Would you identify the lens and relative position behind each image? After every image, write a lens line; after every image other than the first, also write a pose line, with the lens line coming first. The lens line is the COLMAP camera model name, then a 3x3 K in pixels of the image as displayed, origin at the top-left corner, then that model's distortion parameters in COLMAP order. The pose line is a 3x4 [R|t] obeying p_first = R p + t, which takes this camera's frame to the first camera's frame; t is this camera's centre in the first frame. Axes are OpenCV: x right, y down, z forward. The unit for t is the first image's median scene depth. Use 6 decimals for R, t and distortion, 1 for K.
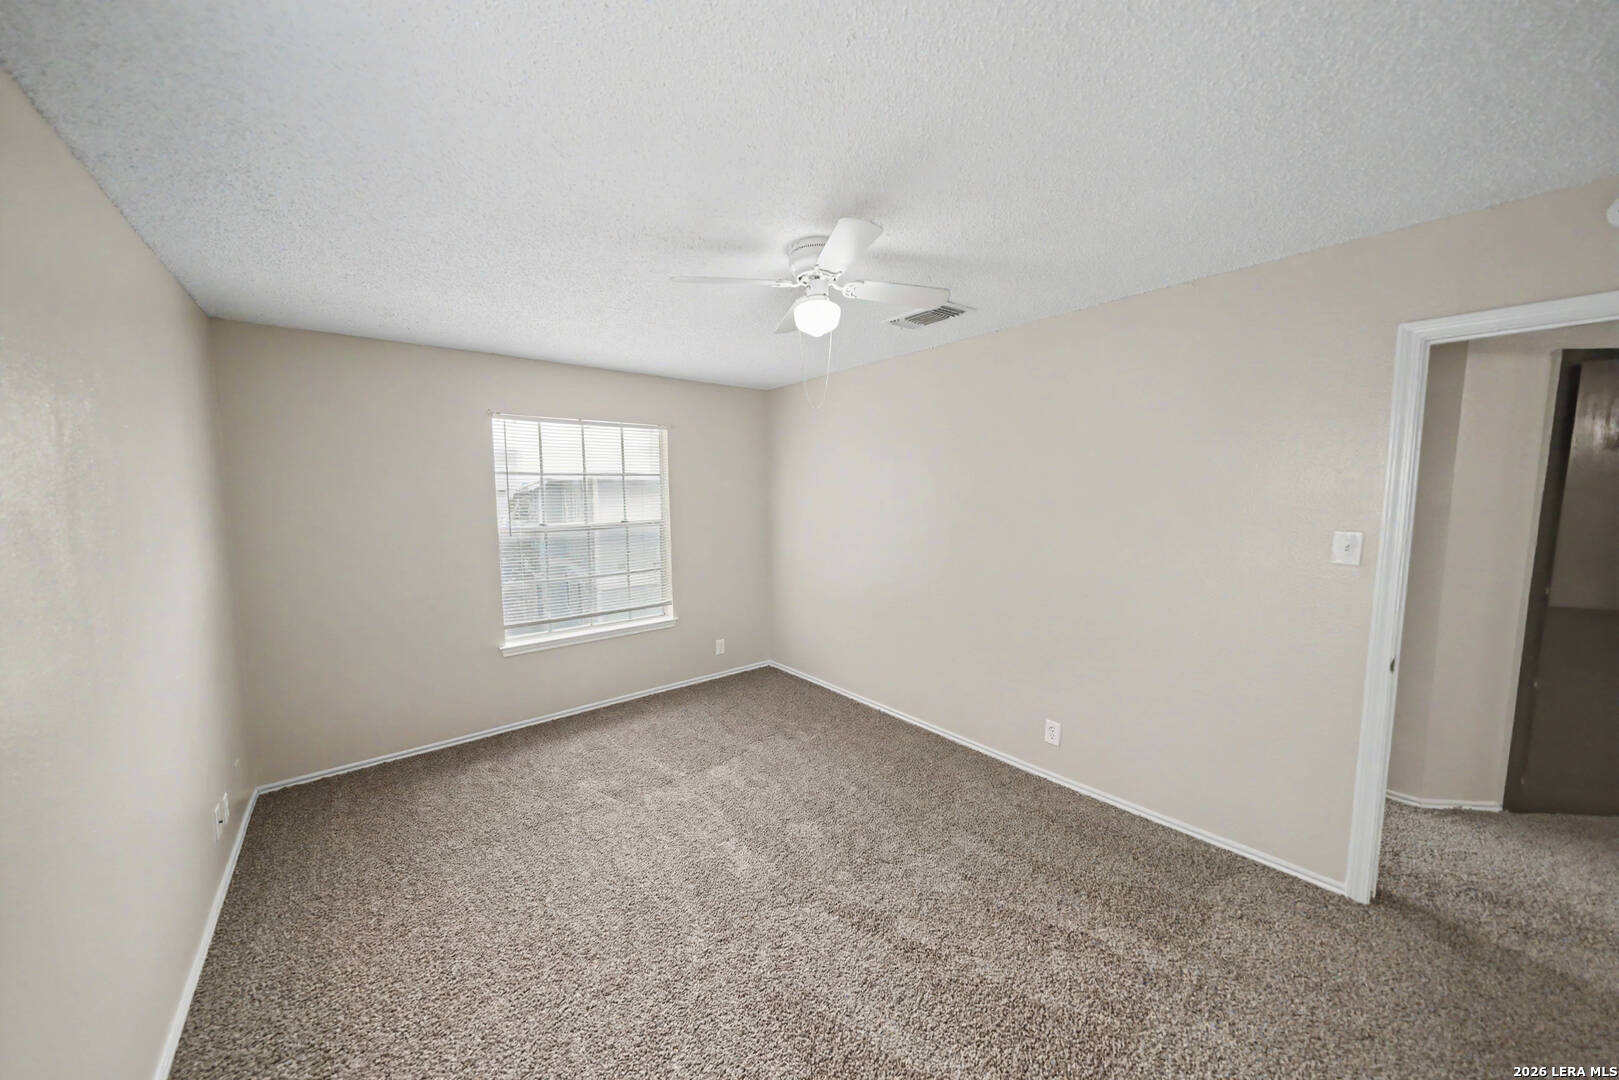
lens RADIAL K [[555.6, 0, 805.3], [0, 555.6, 537.6], [0, 0, 1]] dist [-0.000088, 0.000006]
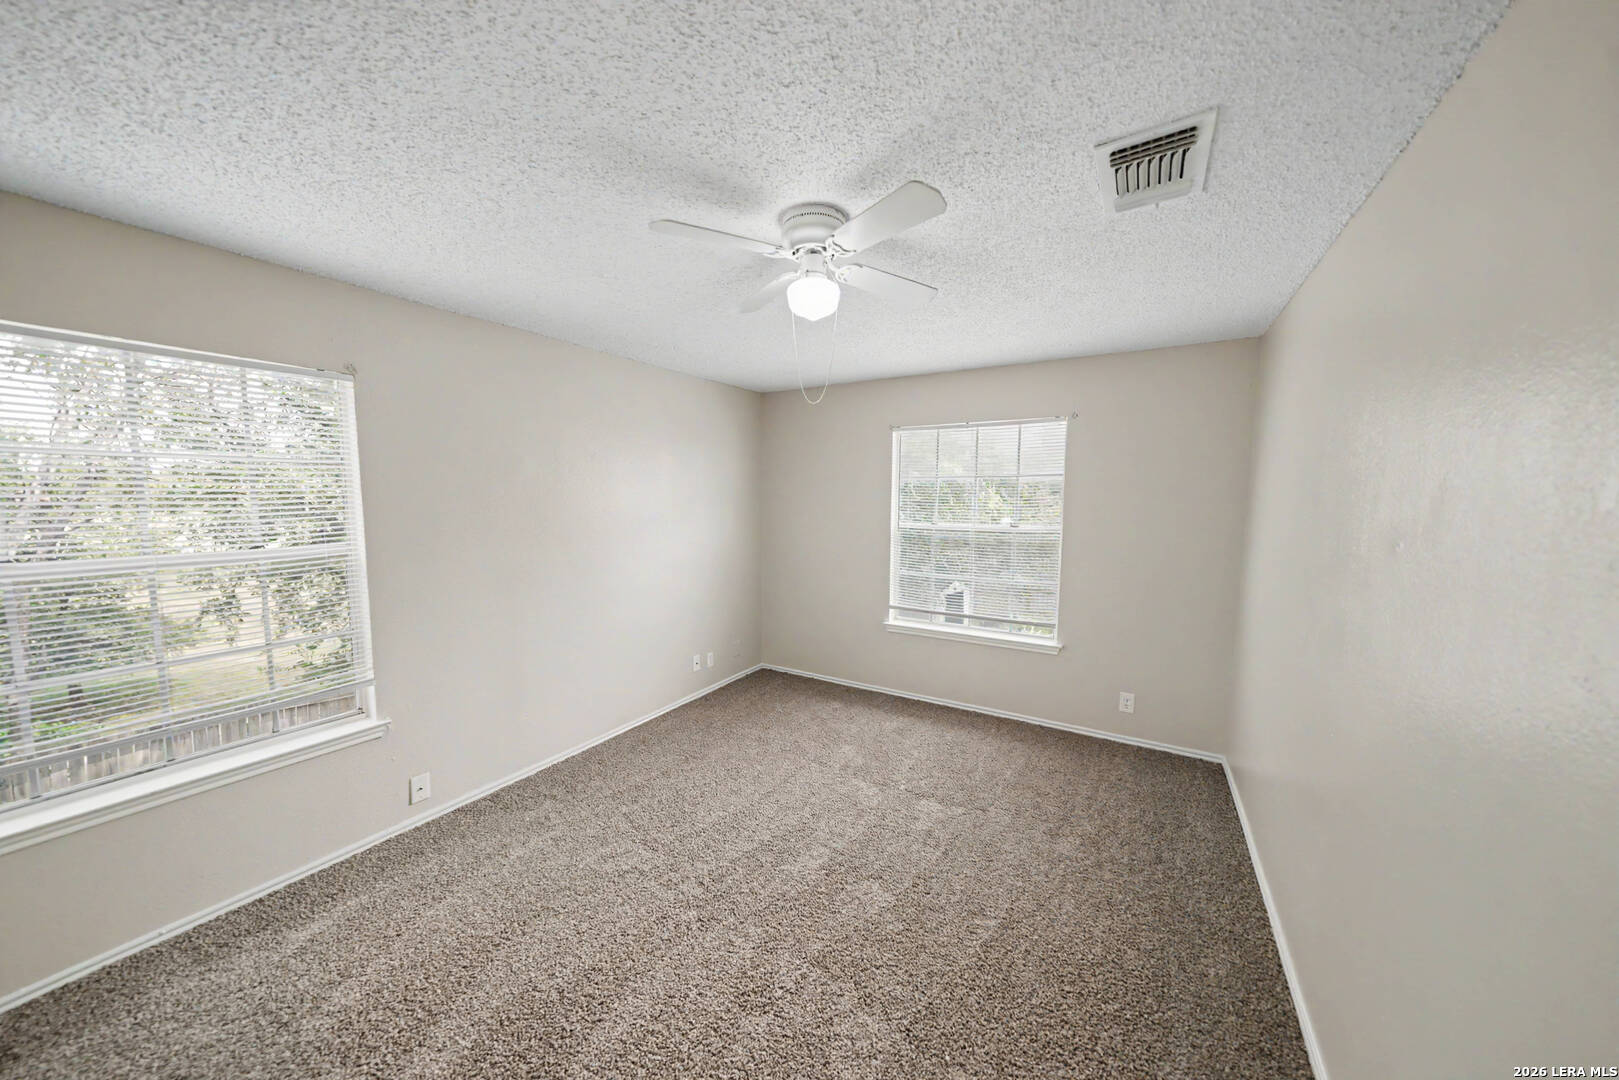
lens RADIAL K [[555.6, 0, 805.3], [0, 555.6, 537.6], [0, 0, 1]] dist [-0.000088, 0.000006]
pose [[0.334210, 0.086375, -0.938532, 0.500949], [-0.094543, 0.993842, 0.057799, -0.036617], [0.937745, 0.069414, 0.340318, 0.411654]]
